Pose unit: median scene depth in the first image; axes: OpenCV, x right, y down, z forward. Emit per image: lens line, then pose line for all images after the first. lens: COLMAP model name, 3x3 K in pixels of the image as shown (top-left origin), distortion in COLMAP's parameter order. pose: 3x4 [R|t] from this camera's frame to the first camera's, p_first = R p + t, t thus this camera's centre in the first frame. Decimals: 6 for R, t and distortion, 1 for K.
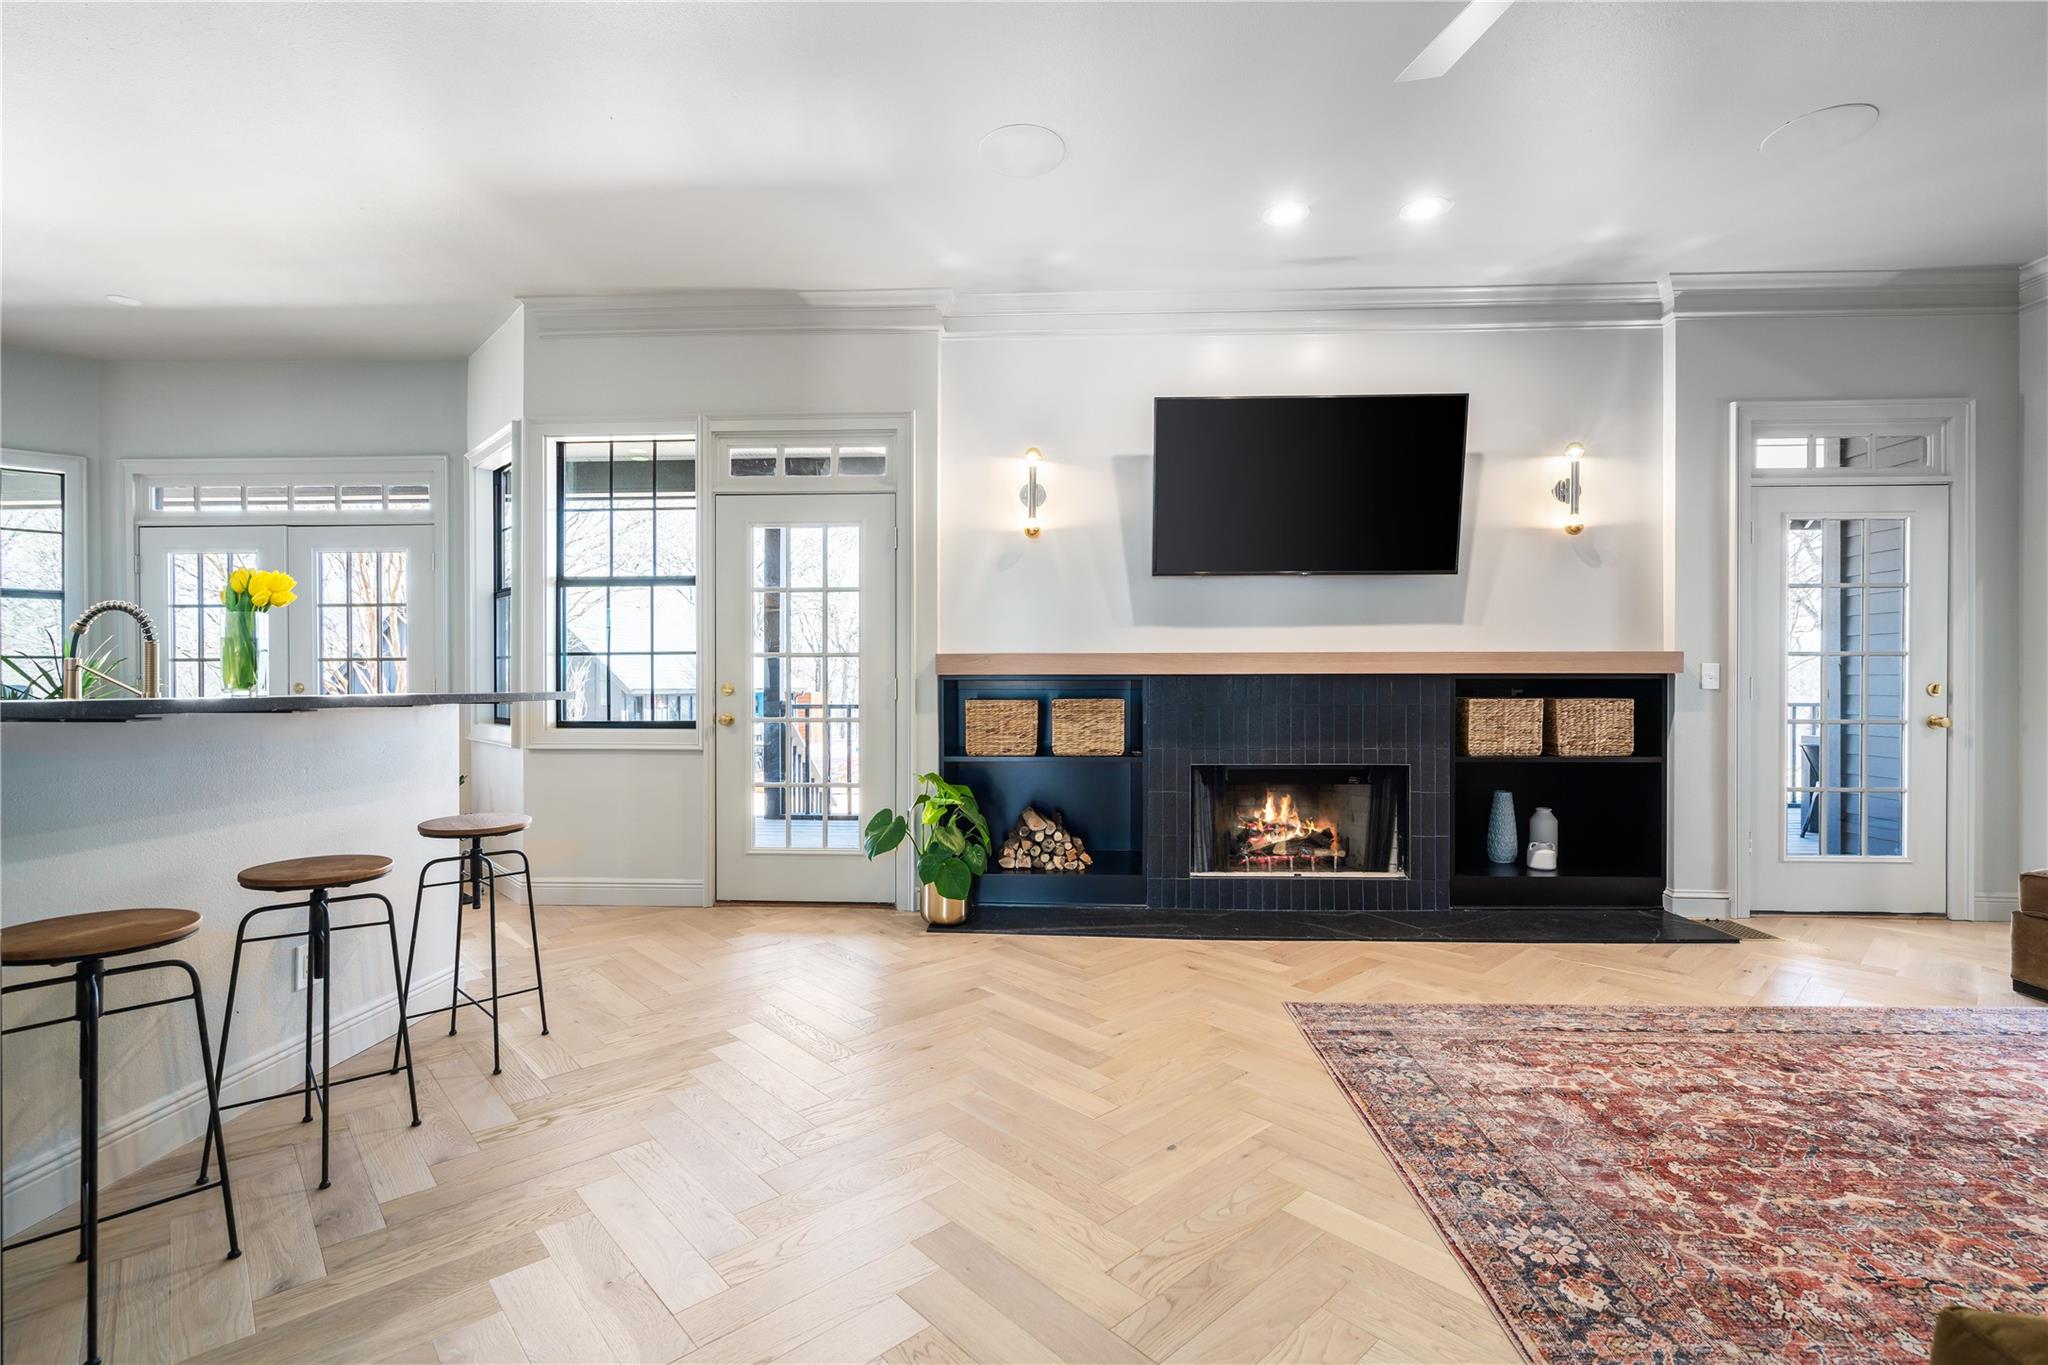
lens RADIAL K [[918.7, 0, 1008.5], [0, 918.7, 639.9], [0, 0, 1]] dist [0.002247, 0.000270]
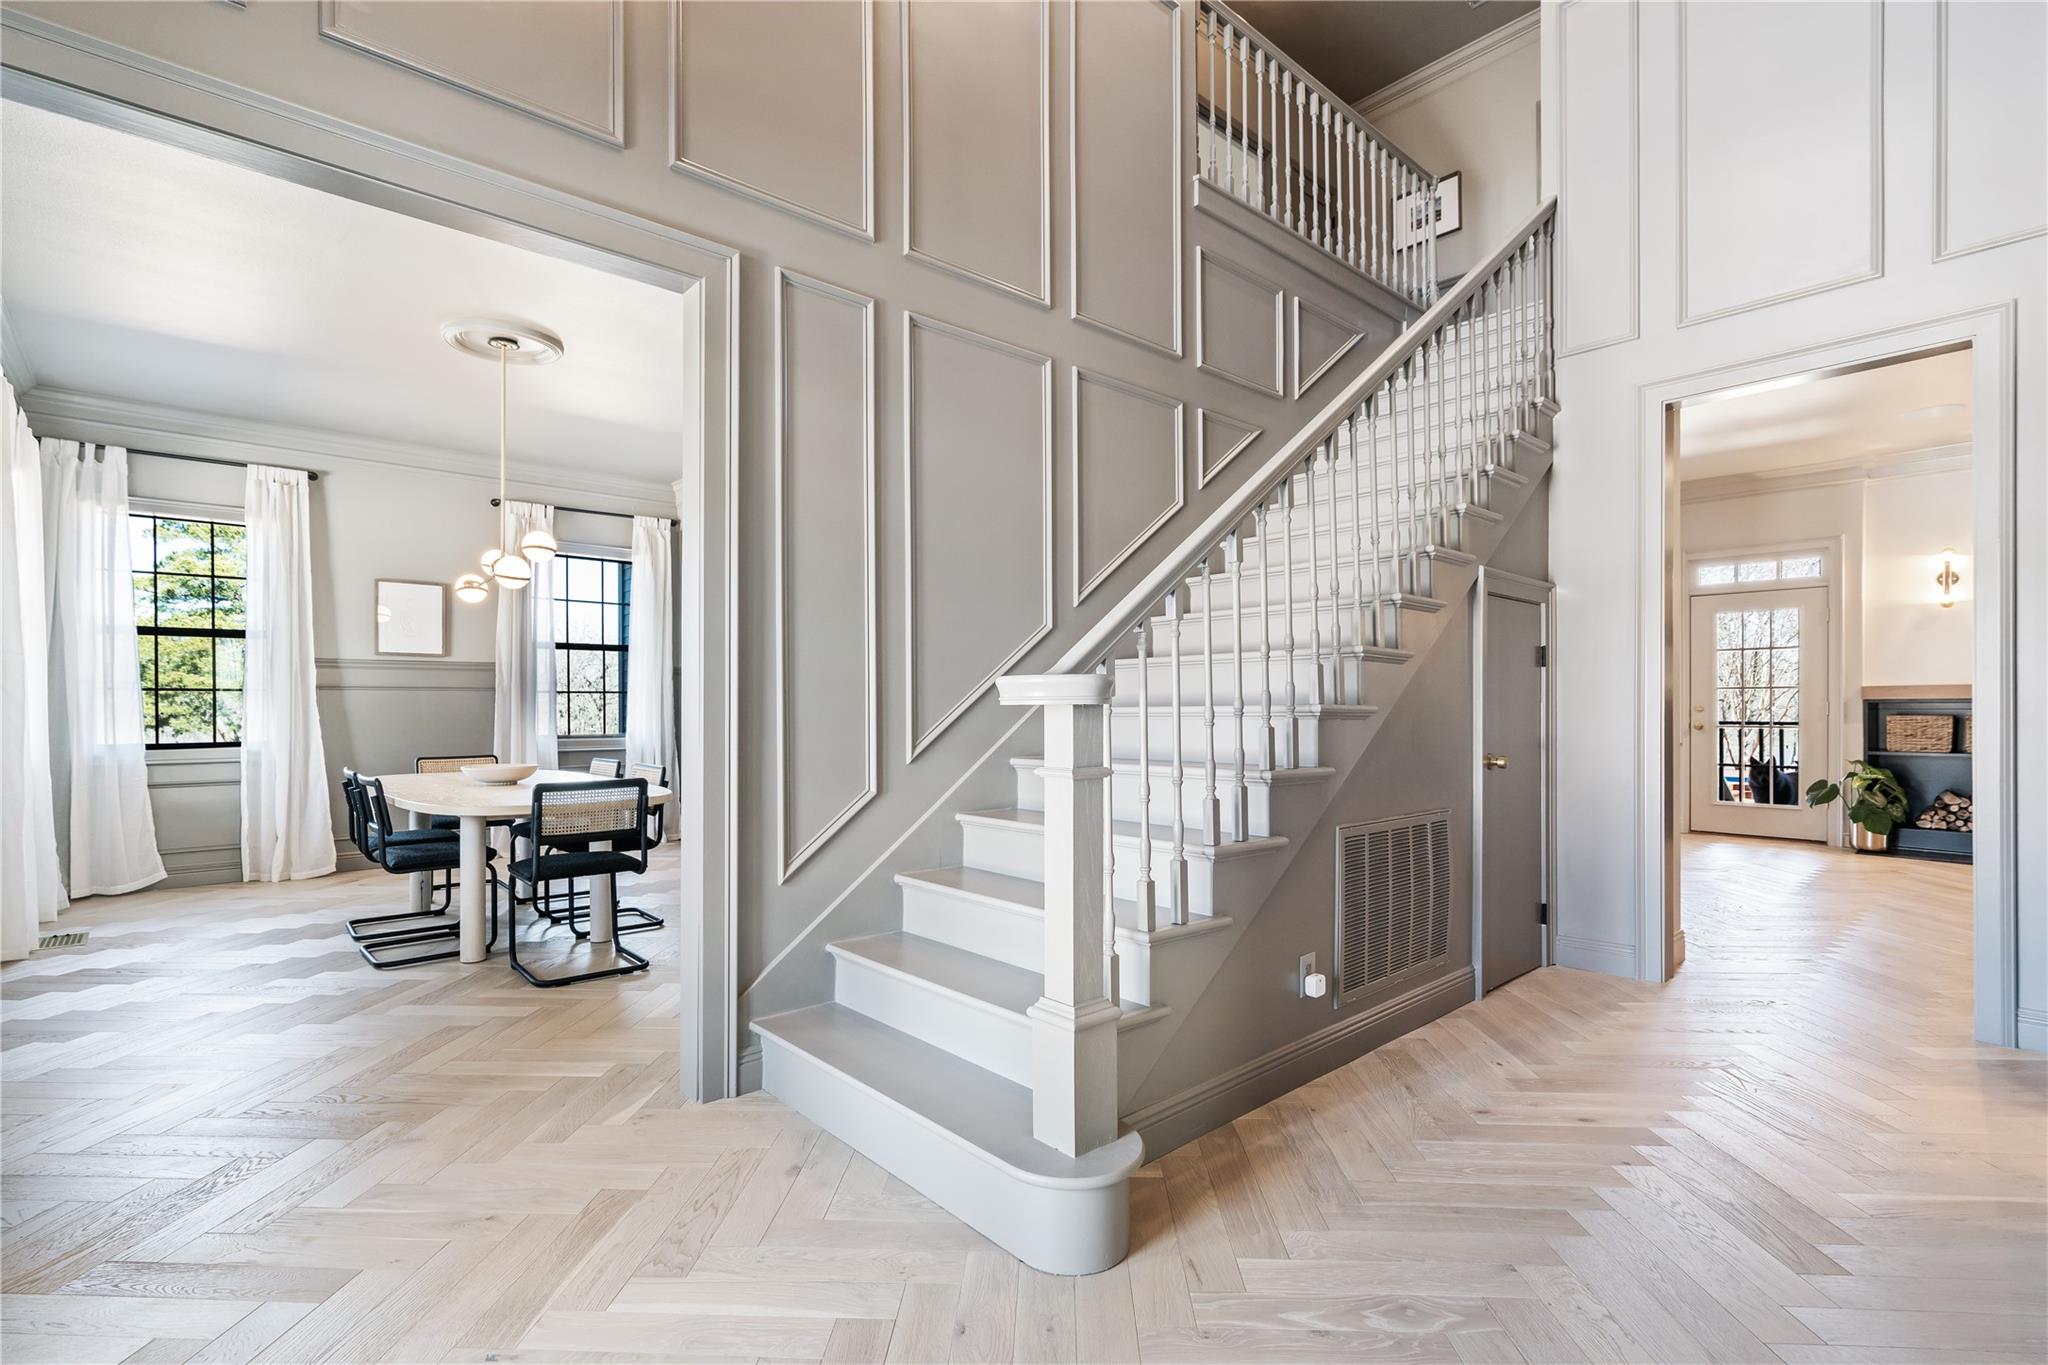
lens RADIAL K [[938.1, 0, 1028.1], [0, 938.1, 698.7], [0, 0, 1]] dist [0.001600, 0.000551]
pose [[0.708181, -0.000247, -0.706031, 0.072729], [0.003250, 0.999990, 0.002911, 0.042632], [0.706024, -0.004356, 0.708175, -1.782690]]
